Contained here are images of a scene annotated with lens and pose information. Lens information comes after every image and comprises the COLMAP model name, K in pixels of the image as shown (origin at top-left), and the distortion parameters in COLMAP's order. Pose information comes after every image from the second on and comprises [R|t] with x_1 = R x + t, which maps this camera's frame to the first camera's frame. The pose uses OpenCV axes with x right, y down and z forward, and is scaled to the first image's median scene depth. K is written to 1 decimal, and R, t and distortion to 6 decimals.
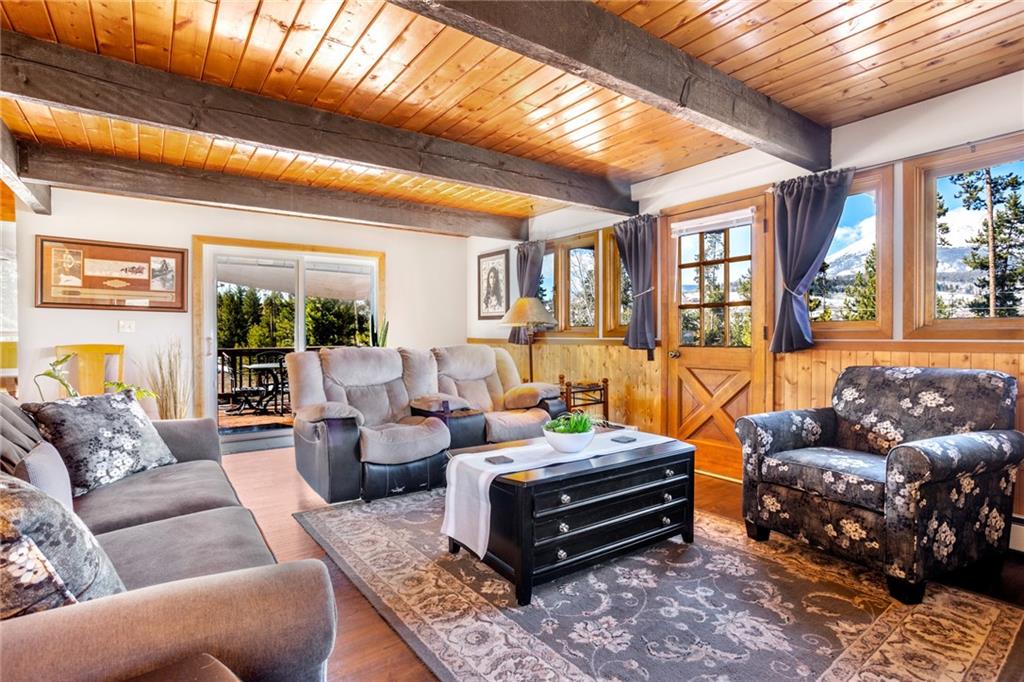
lens RADIAL K [[528.6, 0, 500.6], [0, 528.6, 335.1], [0, 0, 1]] dist [-0.031585, 0.000204]
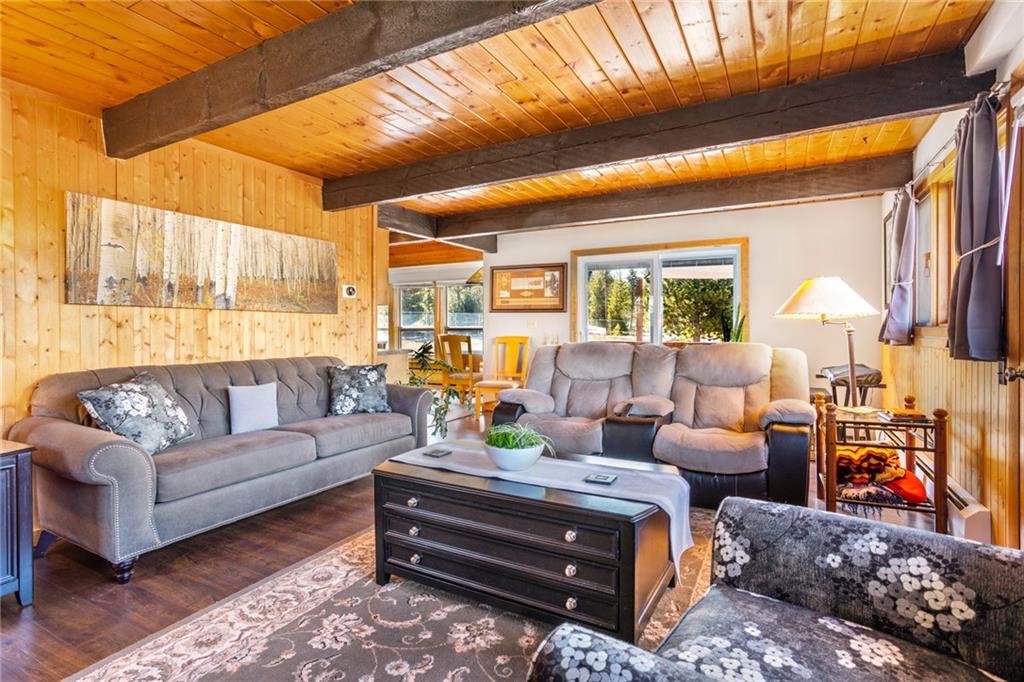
lens RADIAL K [[498.8, 0, 488.8], [0, 498.8, 325.4], [0, 0, 1]] dist [-0.048668, 0.025857]
pose [[0.418921, -0.005501, -0.908006, 0.837488], [0.000476, 0.999983, -0.005839, -0.008183], [0.908023, 0.002014, 0.418916, 0.615082]]
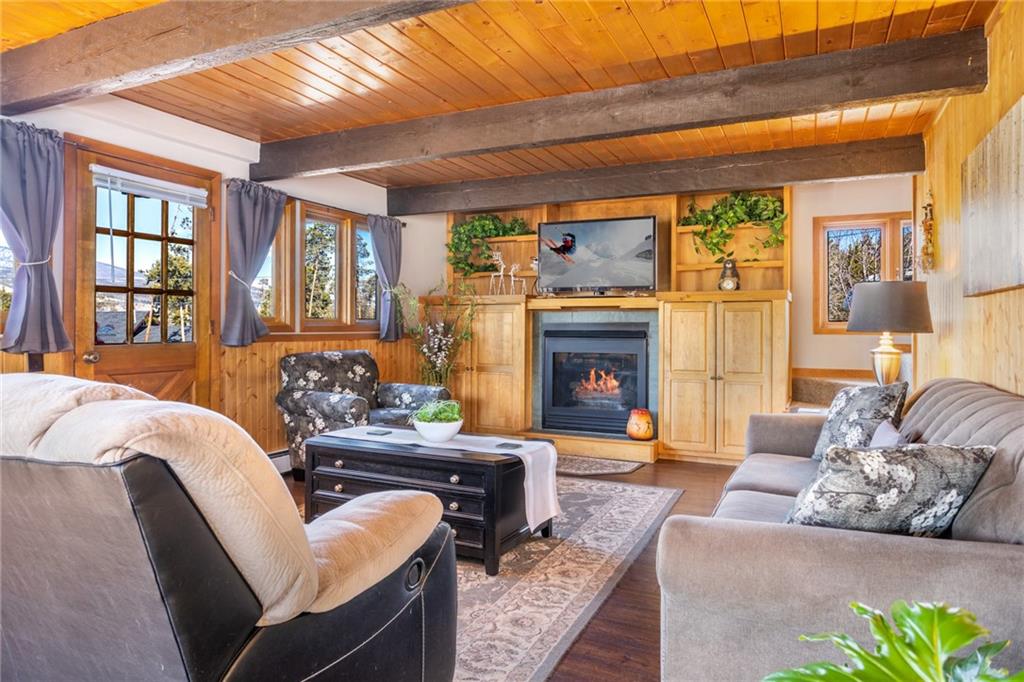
lens RADIAL K [[631.2, 0, 511.4], [0, 631.2, 330.2], [0, 0, 1]] dist [-0.033616, 0.042933]
pose [[-0.498995, -0.005888, 0.866585, -1.013338], [-0.004211, 0.999982, 0.004370, -0.007623], [-0.866594, -0.001468, -0.499011, 1.482673]]
